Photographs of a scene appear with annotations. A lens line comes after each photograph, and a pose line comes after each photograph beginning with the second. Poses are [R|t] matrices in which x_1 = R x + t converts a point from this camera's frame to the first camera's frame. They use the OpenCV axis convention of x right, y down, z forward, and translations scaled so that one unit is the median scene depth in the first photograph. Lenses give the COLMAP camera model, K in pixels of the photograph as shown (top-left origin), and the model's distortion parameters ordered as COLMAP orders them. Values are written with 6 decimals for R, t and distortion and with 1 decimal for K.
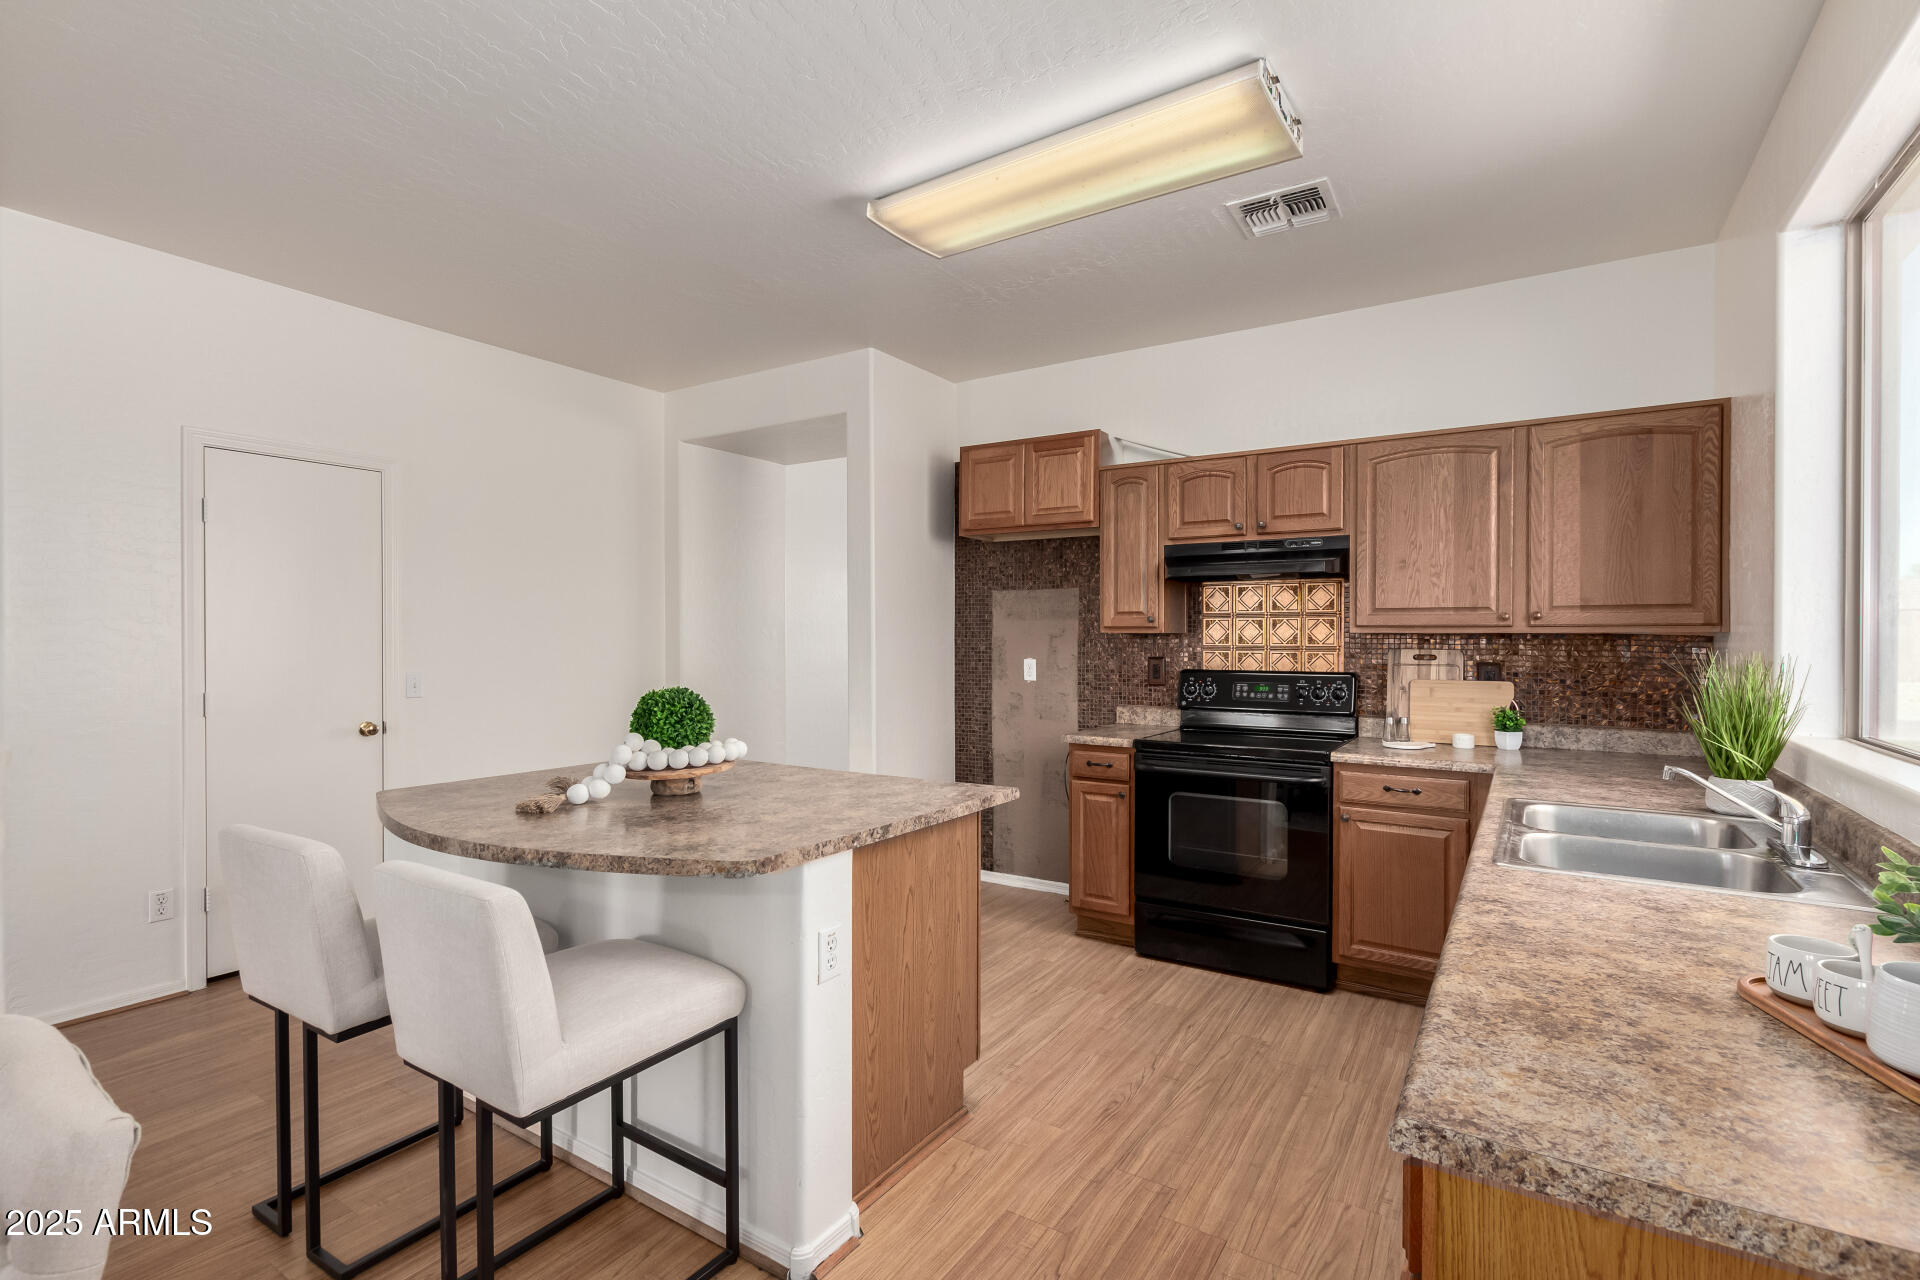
lens RADIAL K [[881.2, 0, 957.5], [0, 881.2, 643.1], [0, 0, 1]] dist [0.000050, -0.000091]
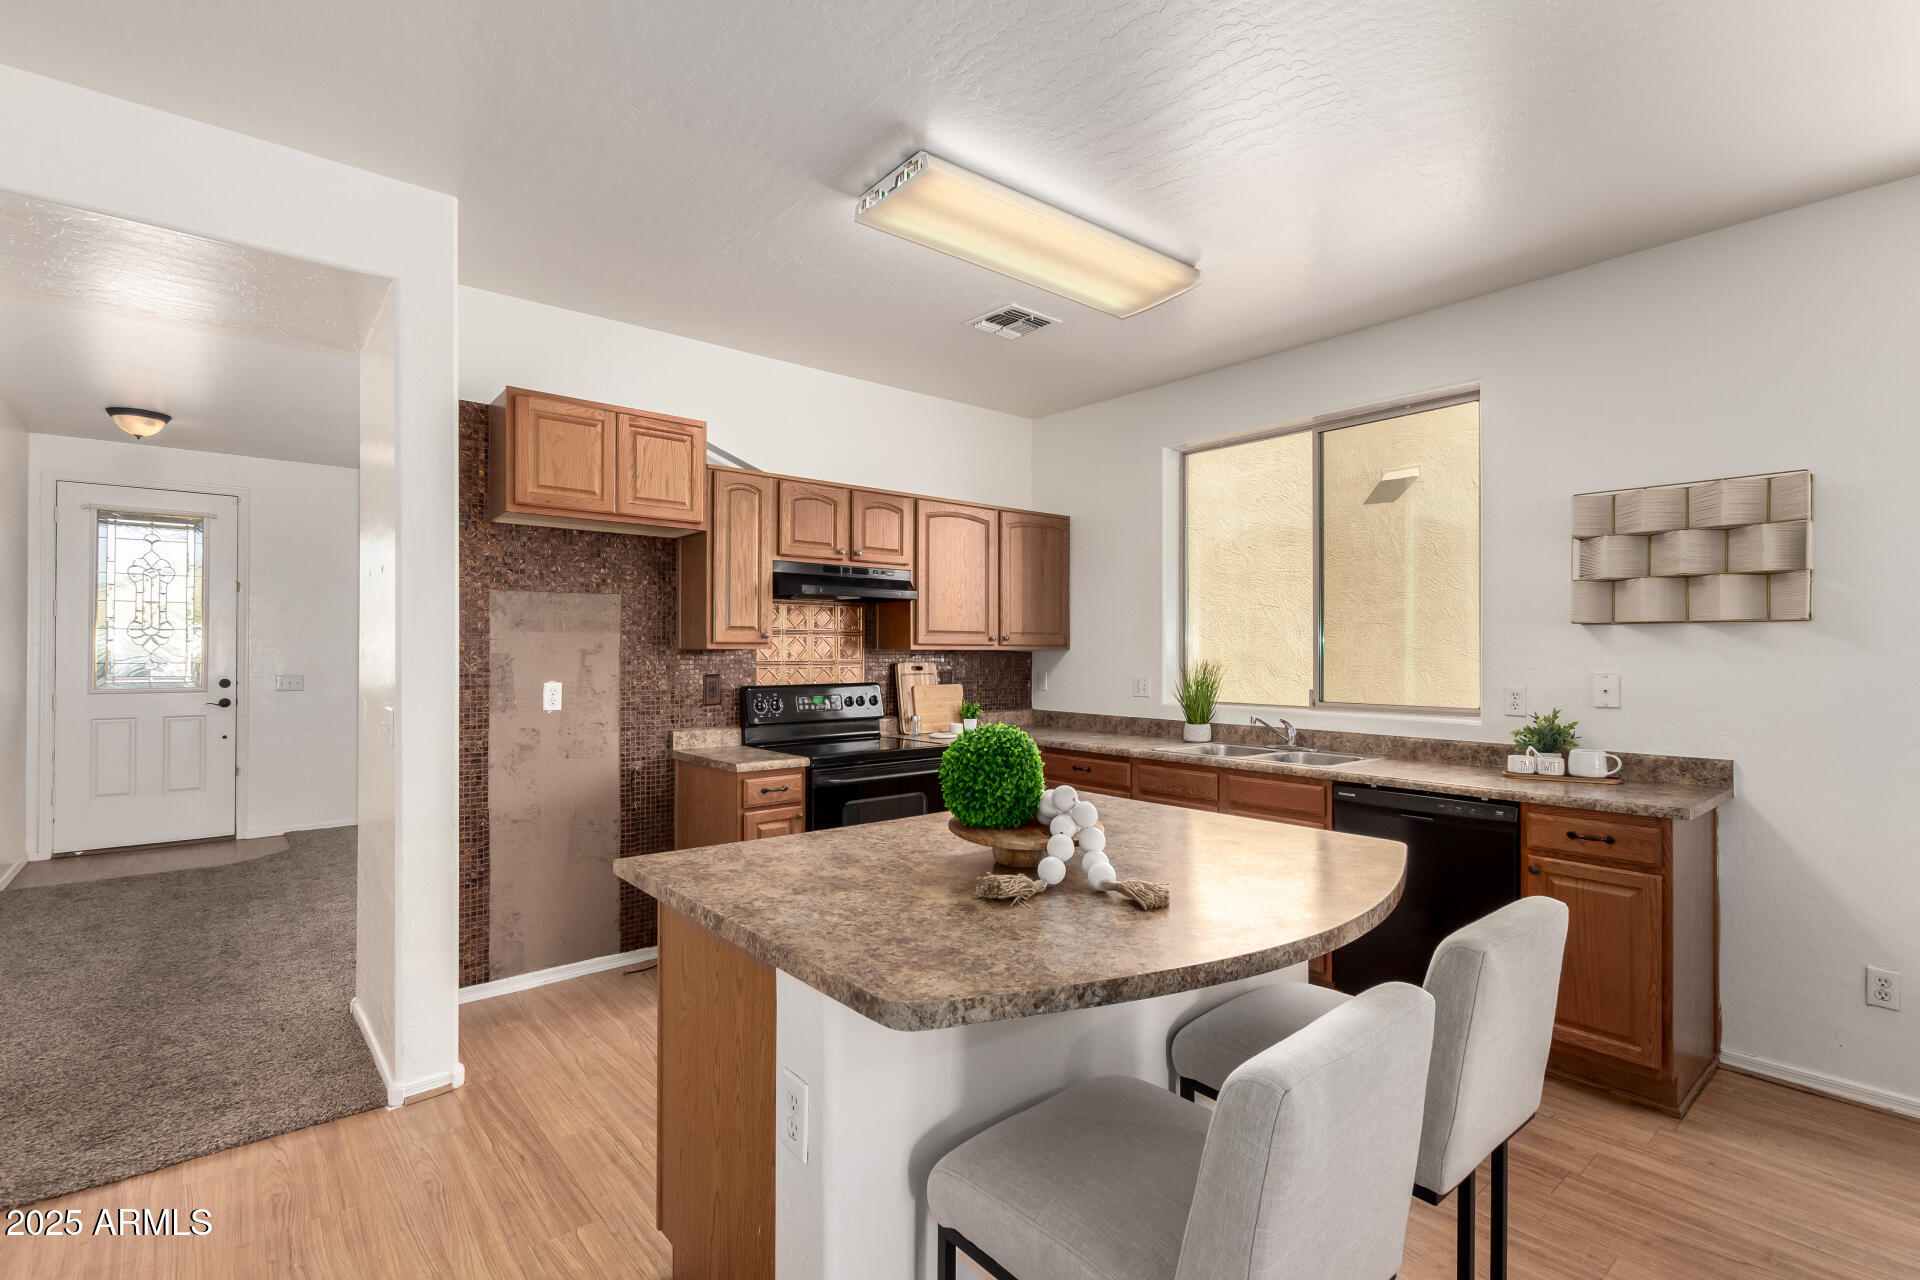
lens RADIAL K [[881.2, 0, 957.5], [0, 881.2, 643.1], [0, 0, 1]] dist [0.000050, -0.000091]
pose [[0.303432, 0.008164, 0.952818, -0.592384], [0.008906, 0.999895, -0.011404, -0.004655], [-0.952811, 0.011947, 0.303328, 0.466678]]
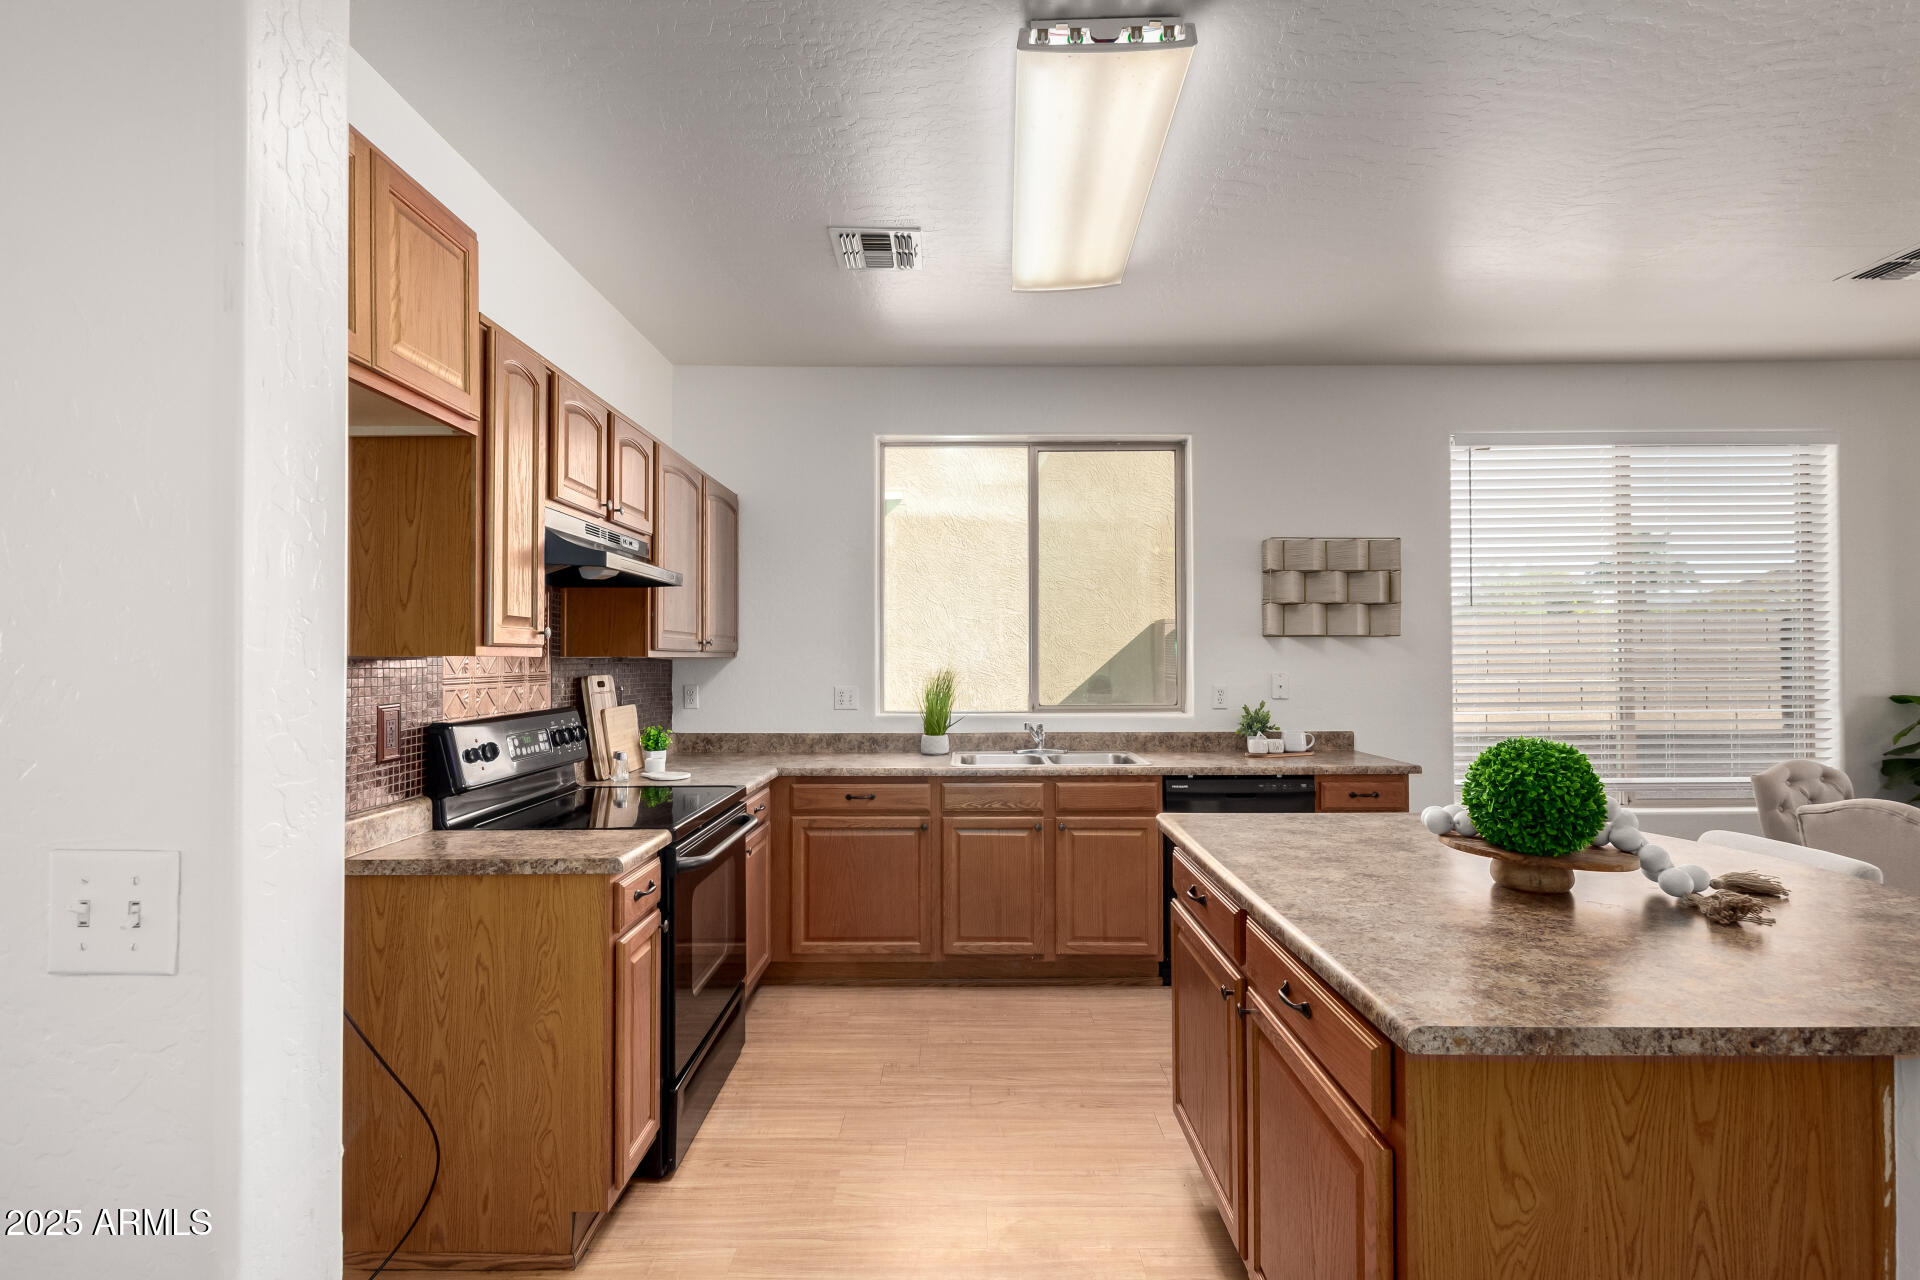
lens RADIAL K [[881.2, 0, 957.5], [0, 881.2, 643.1], [0, 0, 1]] dist [0.000050, -0.000091]
pose [[-0.534889, 0.014510, 0.844798, -0.370190], [0.011120, 0.999887, -0.010133, -0.010672], [-0.844849, 0.003974, -0.534990, 0.998154]]
